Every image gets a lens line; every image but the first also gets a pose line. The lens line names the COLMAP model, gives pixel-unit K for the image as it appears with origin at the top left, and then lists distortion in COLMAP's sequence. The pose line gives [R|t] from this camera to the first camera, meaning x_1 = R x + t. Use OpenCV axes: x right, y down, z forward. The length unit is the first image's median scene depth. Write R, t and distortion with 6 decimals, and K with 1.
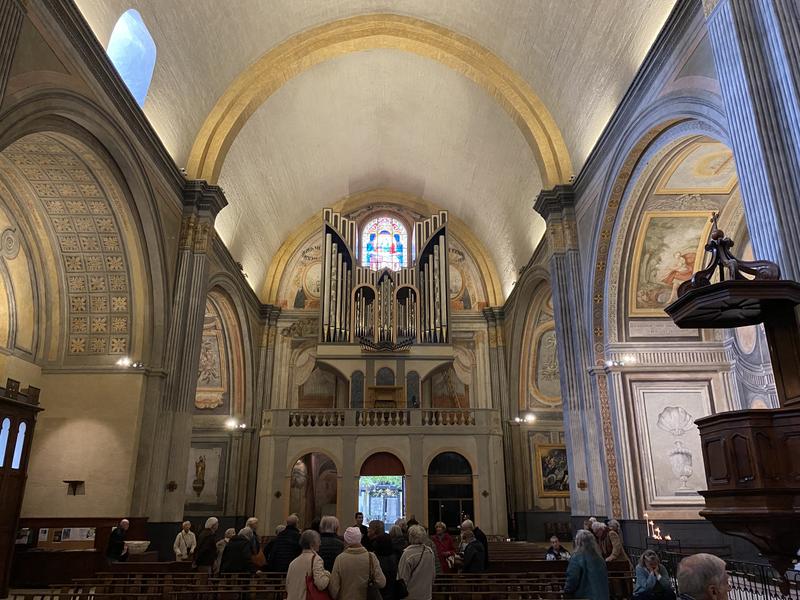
lens RADIAL K [[599.8, 0, 401.6], [0, 599.8, 305.1], [0, 0, 1]] dist [0.056410, -0.064465]
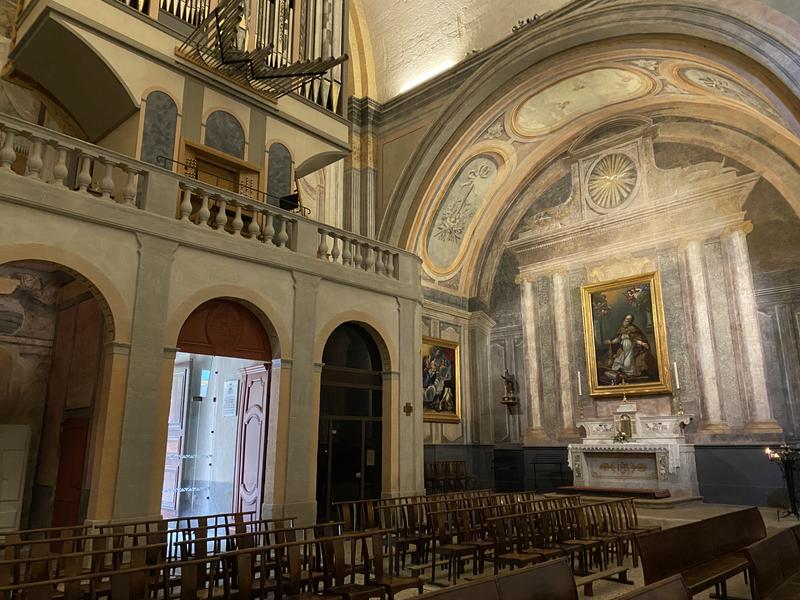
lens RADIAL K [[599.8, 0, 401.6], [0, 599.8, 305.1], [0, 0, 1]] dist [0.056410, -0.064465]
pose [[0.709261, 0.161022, 0.686309, -0.201178], [-0.226819, 0.973919, 0.005902, 0.196472], [-0.667459, -0.159854, 0.727286, 0.565109]]
